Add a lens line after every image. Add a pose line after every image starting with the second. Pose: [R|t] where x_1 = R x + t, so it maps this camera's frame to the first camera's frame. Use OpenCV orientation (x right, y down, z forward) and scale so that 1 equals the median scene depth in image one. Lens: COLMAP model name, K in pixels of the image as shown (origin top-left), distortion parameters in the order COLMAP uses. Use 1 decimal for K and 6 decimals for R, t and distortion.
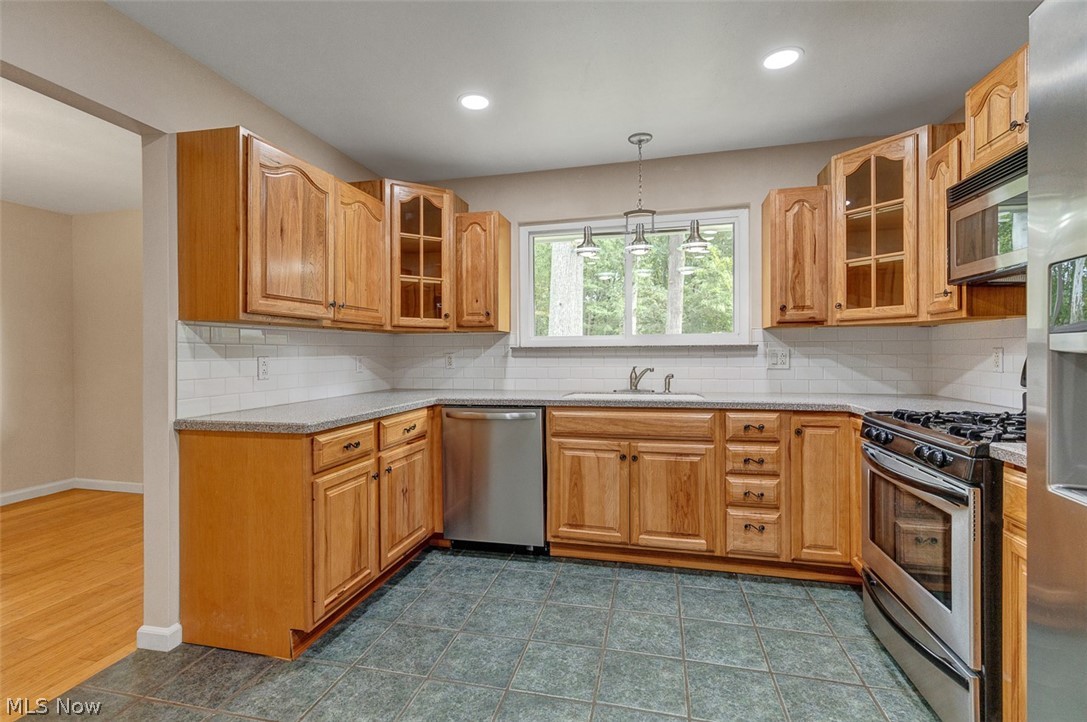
lens RADIAL K [[495.1, 0, 540.5], [0, 495.1, 353.6], [0, 0, 1]] dist [0.013405, -0.001528]
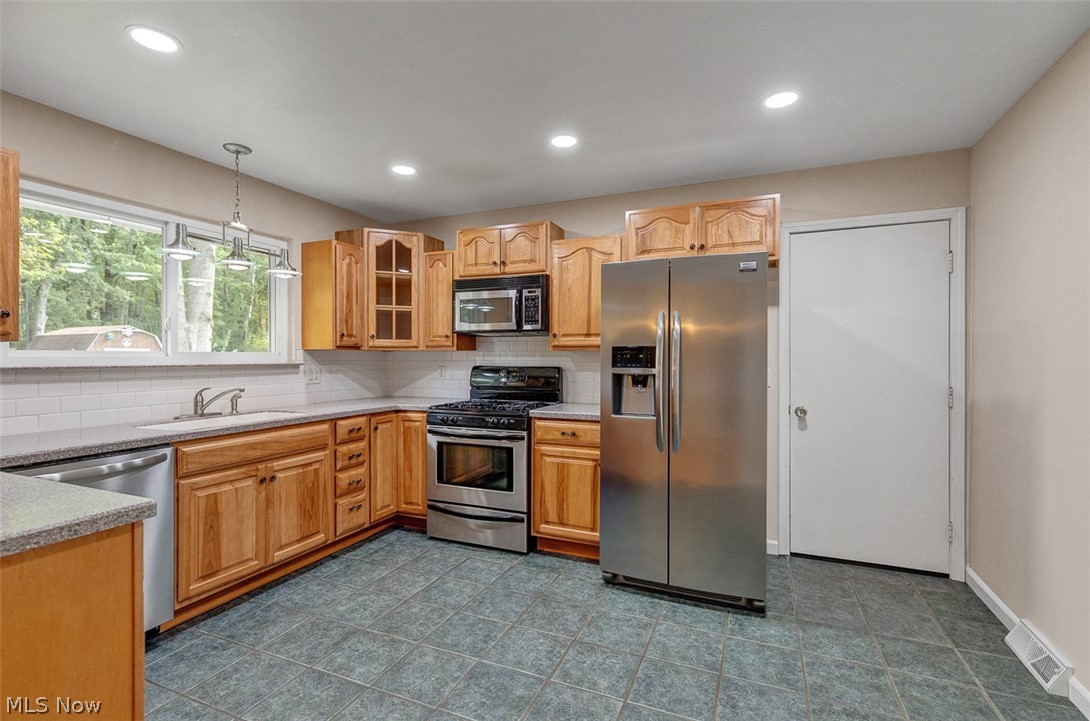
lens RADIAL K [[496.5, 0, 542.3], [0, 496.5, 359.6], [0, 0, 1]] dist [0.013405, -0.001528]
pose [[0.183171, 0.002226, 0.983078, -0.716462], [0.002809, 0.999992, -0.002787, -0.026454], [-0.983077, 0.003272, 0.183164, 0.279644]]
